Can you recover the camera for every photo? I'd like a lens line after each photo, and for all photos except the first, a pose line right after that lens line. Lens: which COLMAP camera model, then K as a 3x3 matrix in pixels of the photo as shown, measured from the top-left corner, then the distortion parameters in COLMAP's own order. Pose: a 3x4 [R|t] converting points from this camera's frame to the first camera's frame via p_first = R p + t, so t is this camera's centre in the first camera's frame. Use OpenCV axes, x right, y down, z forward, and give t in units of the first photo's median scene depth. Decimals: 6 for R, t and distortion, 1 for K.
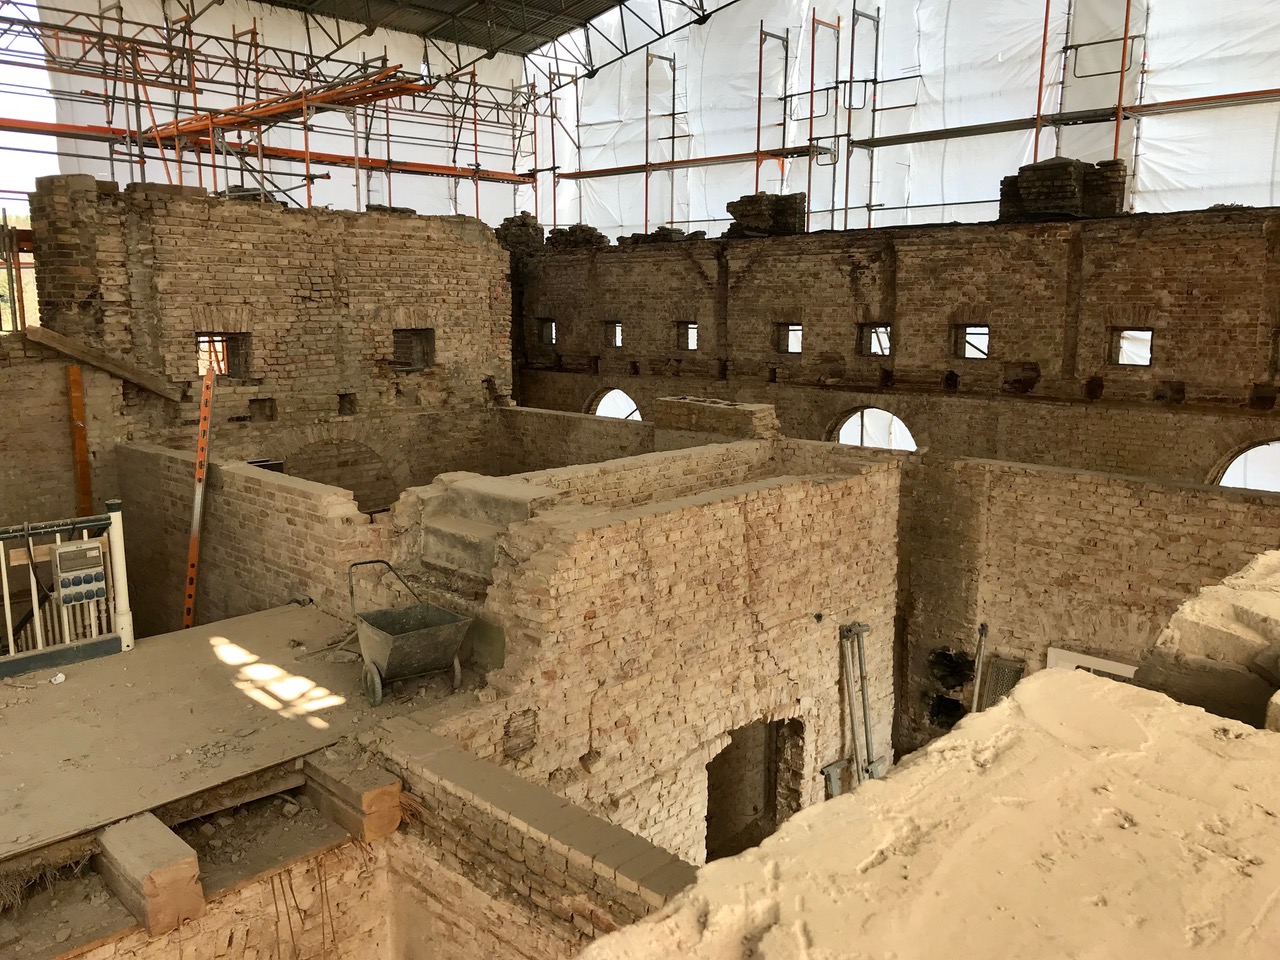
lens RADIAL K [[1061.9, 0, 624.8], [0, 1061.9, 482.0], [0, 0, 1]] dist [0.051255, -0.088962]
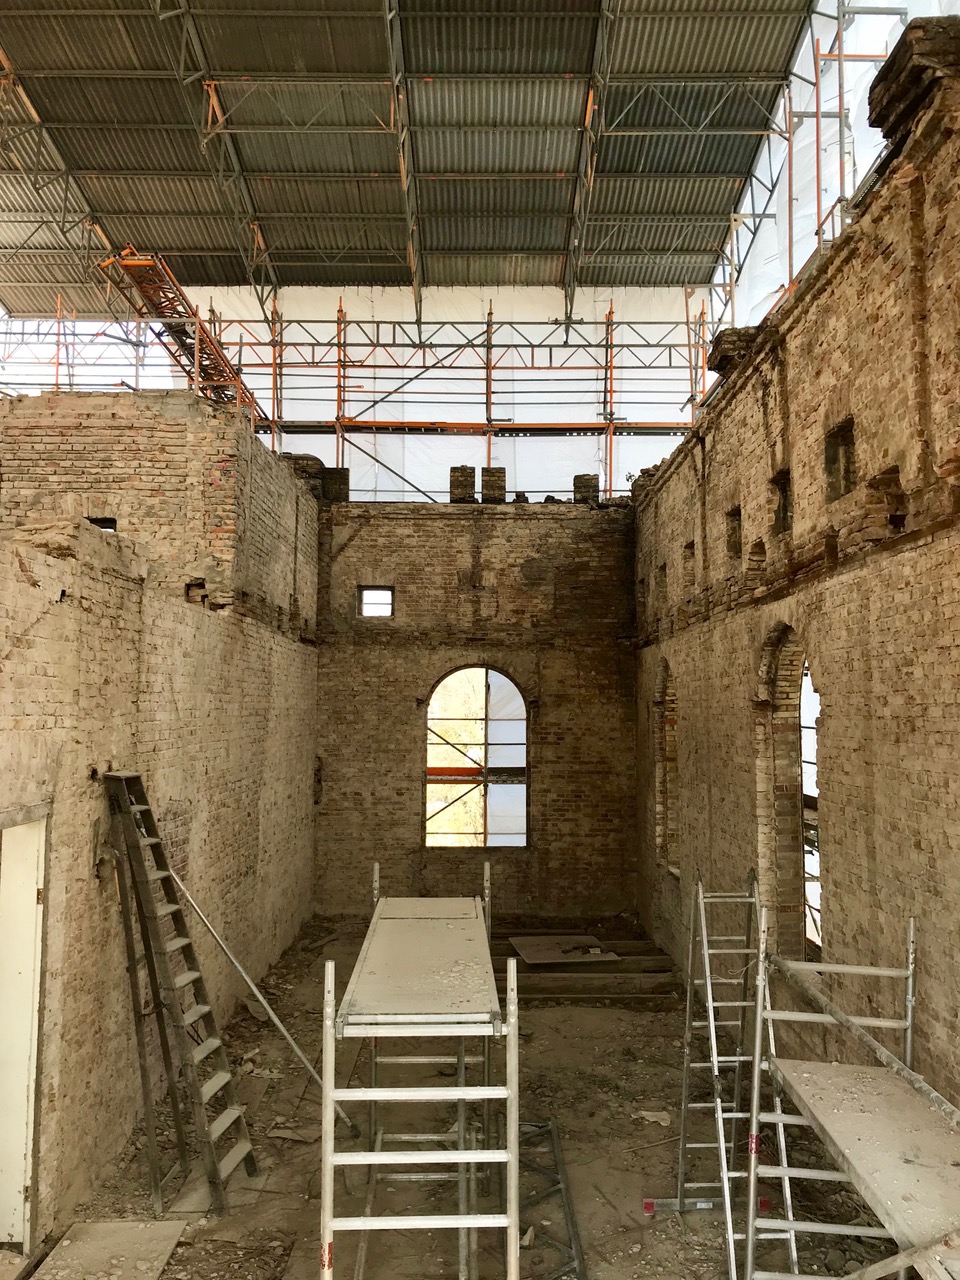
lens RADIAL K [[1104.1, 0, 480.0], [0, 1104.1, 640.0], [0, 0, 1]] dist [0.050451, -0.111911]
pose [[0.703343, -0.044980, -0.709426, 0.694533], [-0.123174, 0.975188, -0.183948, 0.082350], [0.700098, 0.216761, 0.680351, 0.670284]]
